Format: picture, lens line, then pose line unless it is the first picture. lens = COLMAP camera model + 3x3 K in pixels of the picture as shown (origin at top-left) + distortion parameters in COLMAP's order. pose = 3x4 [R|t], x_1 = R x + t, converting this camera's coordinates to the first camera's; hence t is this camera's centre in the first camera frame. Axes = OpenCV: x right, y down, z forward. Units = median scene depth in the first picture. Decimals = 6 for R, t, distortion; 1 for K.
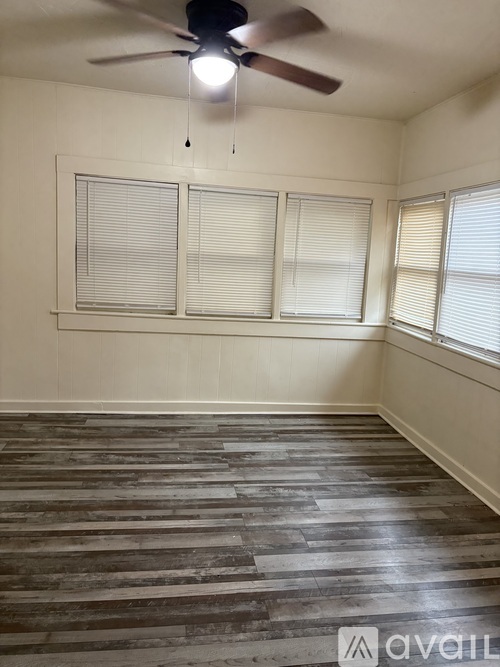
lens RADIAL K [[504.4, 0, 251.2], [0, 504.4, 333.3], [0, 0, 1]] dist [0.001255, -0.006661]
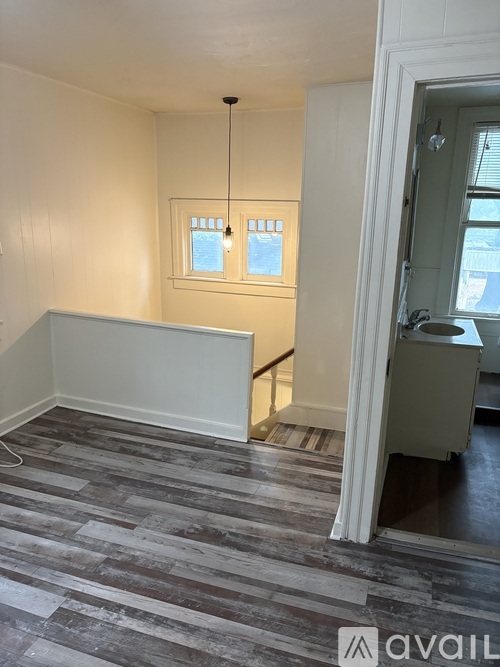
lens RADIAL K [[504.4, 0, 250.0], [0, 504.4, 334.4], [0, 0, 1]] dist [0.001255, -0.006661]
pose [[-0.873725, -0.184454, 0.450091, -0.718903], [0.022094, 0.909308, 0.415537, -0.428061], [-0.485919, 0.373009, -0.790409, 1.596320]]
